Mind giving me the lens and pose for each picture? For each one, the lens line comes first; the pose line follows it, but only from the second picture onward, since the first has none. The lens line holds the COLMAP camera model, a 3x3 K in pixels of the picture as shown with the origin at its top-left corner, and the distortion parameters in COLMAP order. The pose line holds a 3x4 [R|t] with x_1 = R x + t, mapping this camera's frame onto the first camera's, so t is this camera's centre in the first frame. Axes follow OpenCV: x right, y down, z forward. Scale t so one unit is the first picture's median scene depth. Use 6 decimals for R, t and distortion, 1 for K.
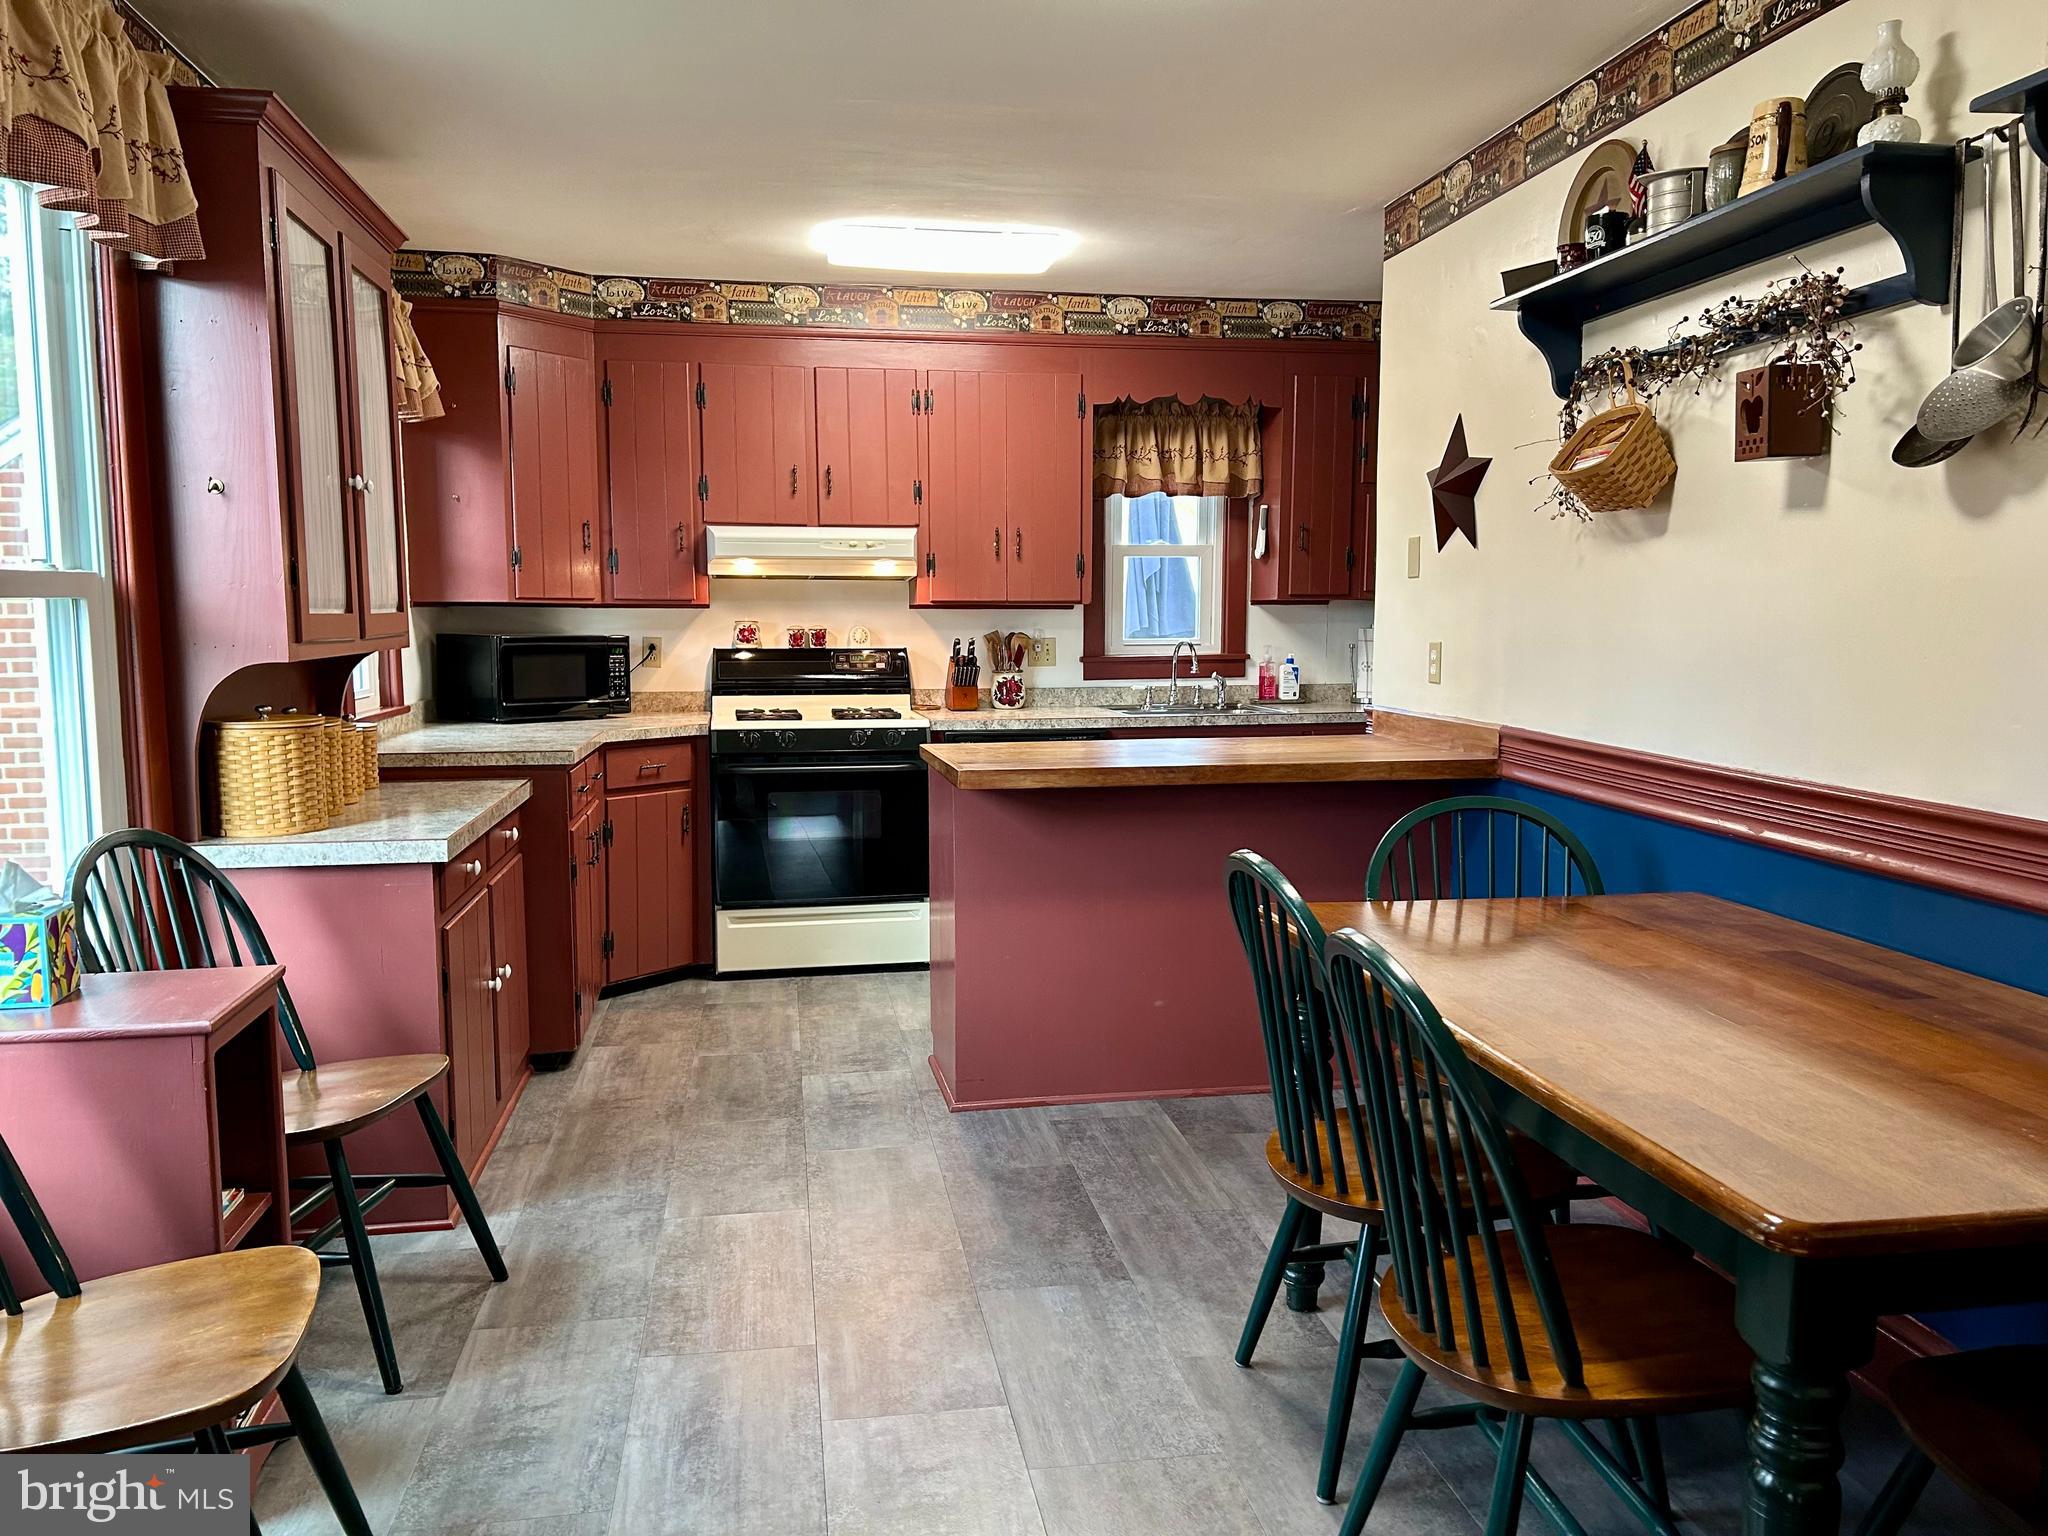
lens RADIAL K [[1533.4, 0, 1022.9], [0, 1533.4, 795.4], [0, 0, 1]] dist [0.061738, -0.074841]
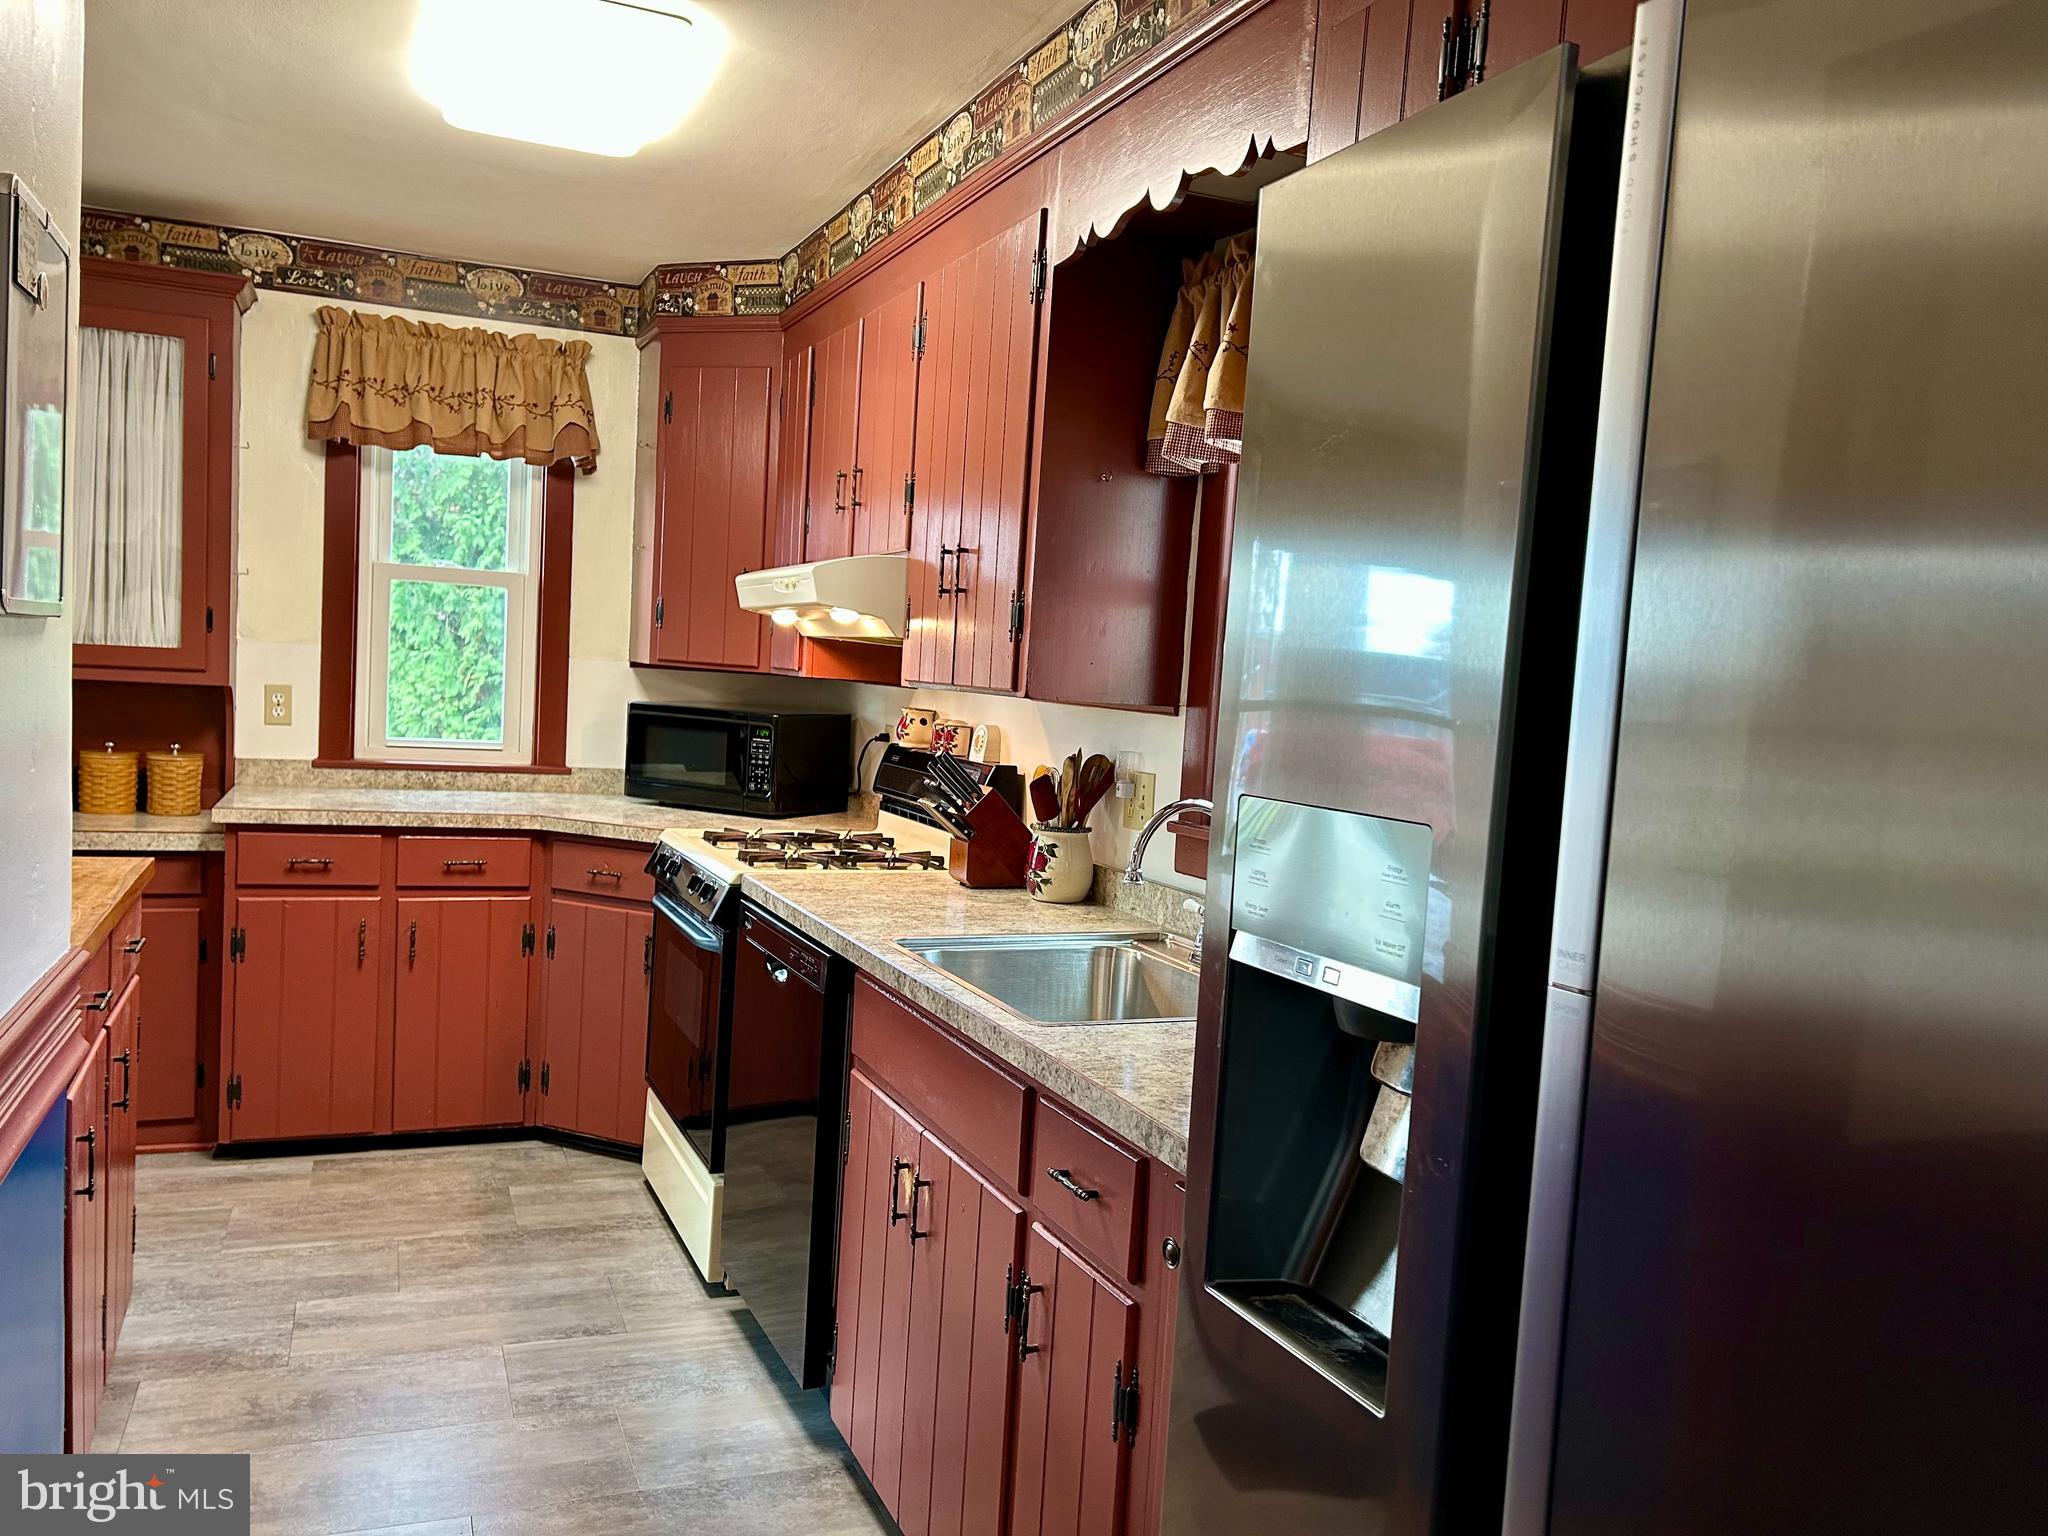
lens RADIAL K [[1550.7, 0, 1025.1], [0, 1550.7, 775.4], [0, 0, 1]] dist [0.002867, -0.000310]
pose [[0.239886, 0.082815, -0.967262, 0.519694], [-0.179185, 0.983013, 0.039725, -0.125650], [0.954121, 0.163789, 0.250650, 0.924475]]
